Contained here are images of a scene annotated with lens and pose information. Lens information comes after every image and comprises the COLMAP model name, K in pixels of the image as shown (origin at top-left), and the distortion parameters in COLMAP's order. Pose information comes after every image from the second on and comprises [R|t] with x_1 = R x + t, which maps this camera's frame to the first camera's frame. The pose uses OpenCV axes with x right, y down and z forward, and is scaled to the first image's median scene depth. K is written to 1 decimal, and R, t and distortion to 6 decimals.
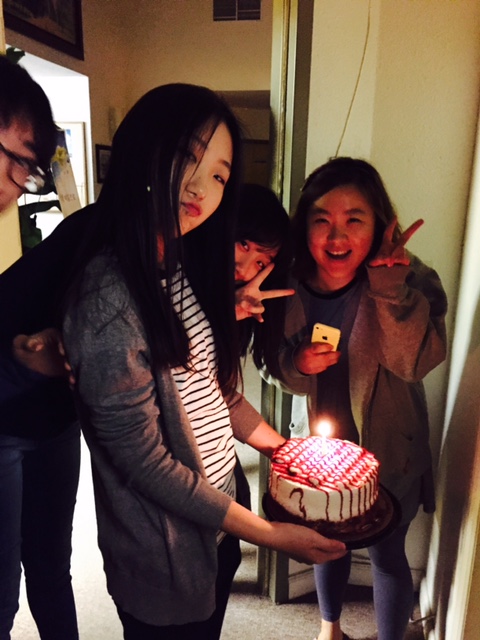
lens RADIAL K [[622.9, 0, 240.0], [0, 622.9, 320.0], [0, 0, 1]] dist [0.162663, 0.000798]
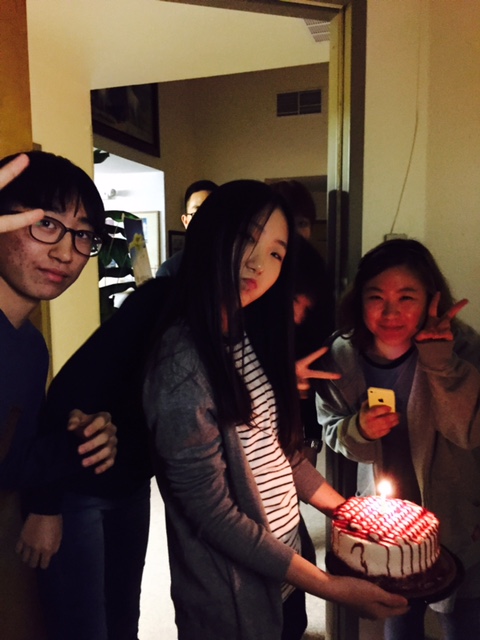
lens RADIAL K [[622.9, 0, 240.0], [0, 622.9, 320.0], [0, 0, 1]] dist [0.162663, 0.000798]
pose [[0.994053, -0.022147, -0.106620, 0.017346], [0.009190, 0.992669, -0.120513, 0.025293], [0.108508, 0.118816, 0.986970, -0.104356]]
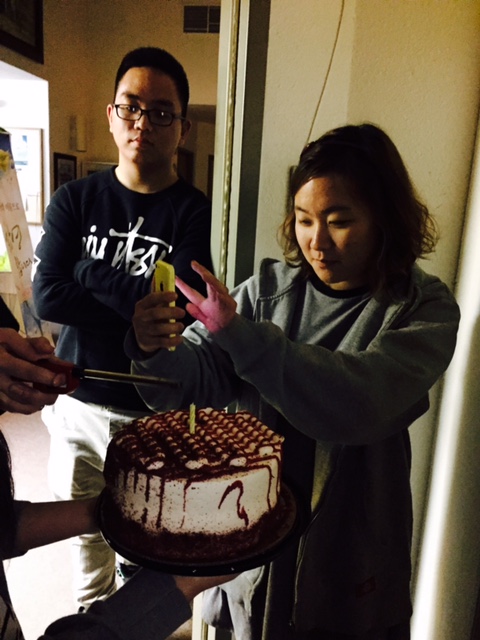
lens RADIAL K [[597.2, 0, 240.0], [0, 597.2, 320.0], [0, 0, 1]] dist [0.141158, 0.000551]
pose [[0.998708, 0.028455, 0.042106, 0.096797], [-0.027614, 0.999410, -0.020412, -0.093461], [-0.042662, 0.019223, 0.998905, 0.478580]]
